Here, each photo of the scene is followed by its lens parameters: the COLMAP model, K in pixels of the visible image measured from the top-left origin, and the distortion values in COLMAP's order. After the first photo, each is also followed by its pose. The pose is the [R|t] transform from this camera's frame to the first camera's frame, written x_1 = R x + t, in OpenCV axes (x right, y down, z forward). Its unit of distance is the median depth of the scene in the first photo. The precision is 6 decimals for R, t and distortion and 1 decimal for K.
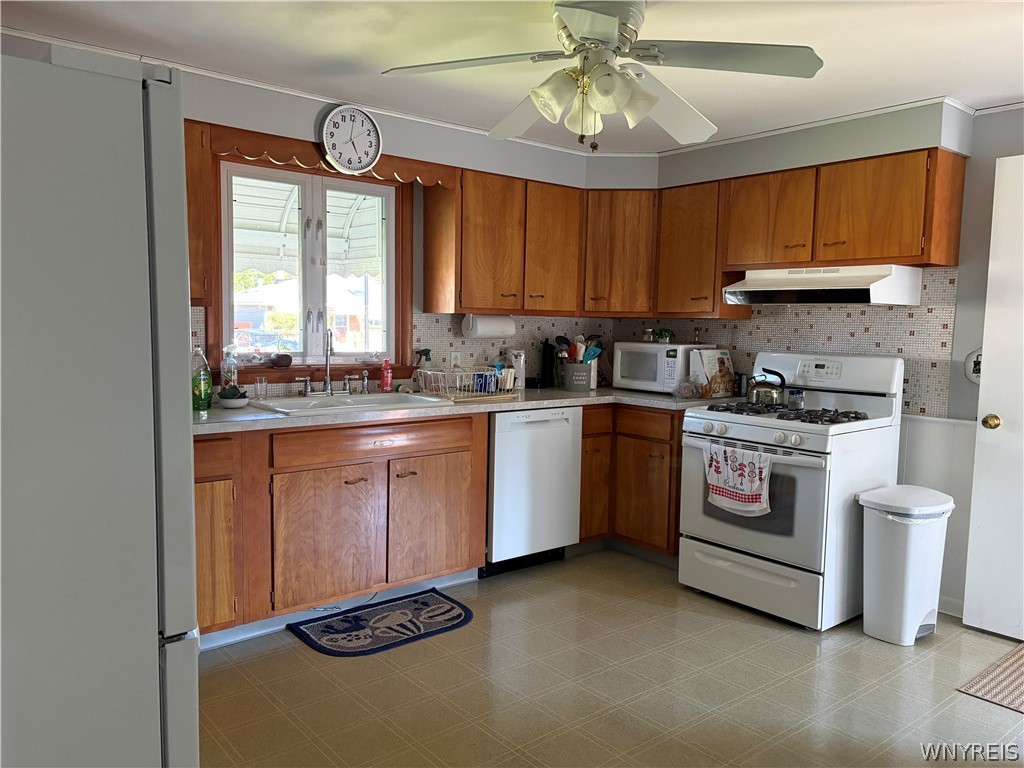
lens RADIAL K [[764.3, 0, 512.0], [0, 764.3, 384.0], [0, 0, 1]] dist [0.021966, -0.001737]
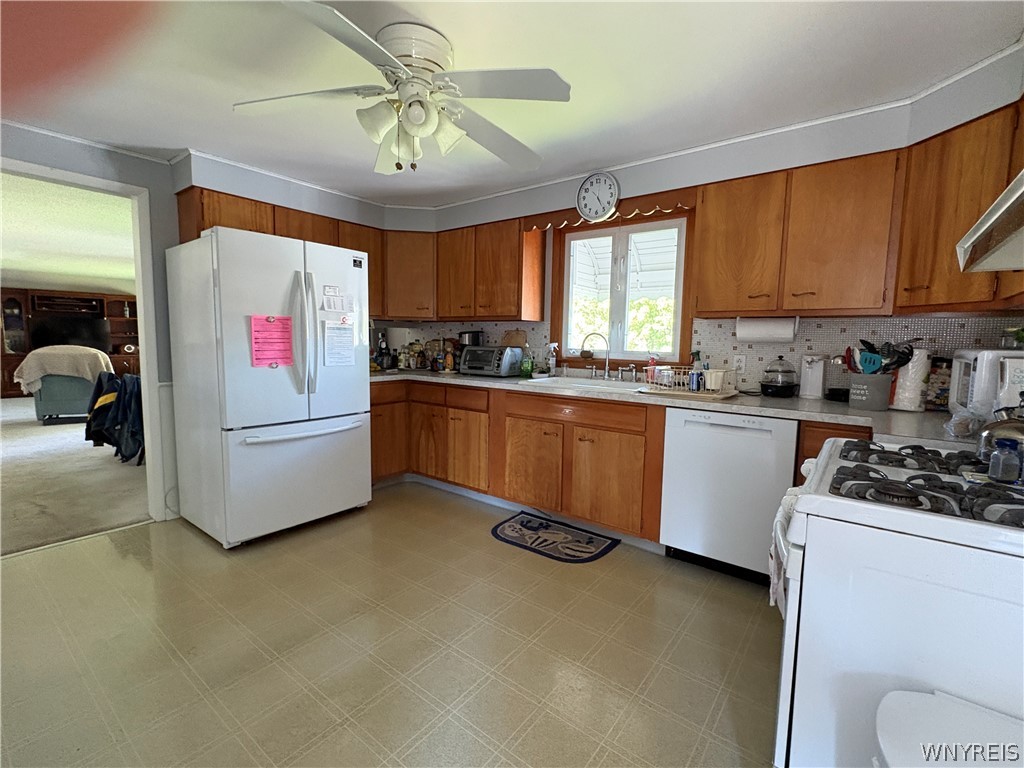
lens RADIAL K [[466.1, 0, 512.0], [0, 466.1, 384.0], [0, 0, 1]] dist [-0.000438, -0.000169]
pose [[0.215855, 0.080270, -0.973121, 0.581041], [-0.089843, 0.994020, 0.062065, -0.016234], [0.972283, 0.074031, 0.221775, 0.649625]]
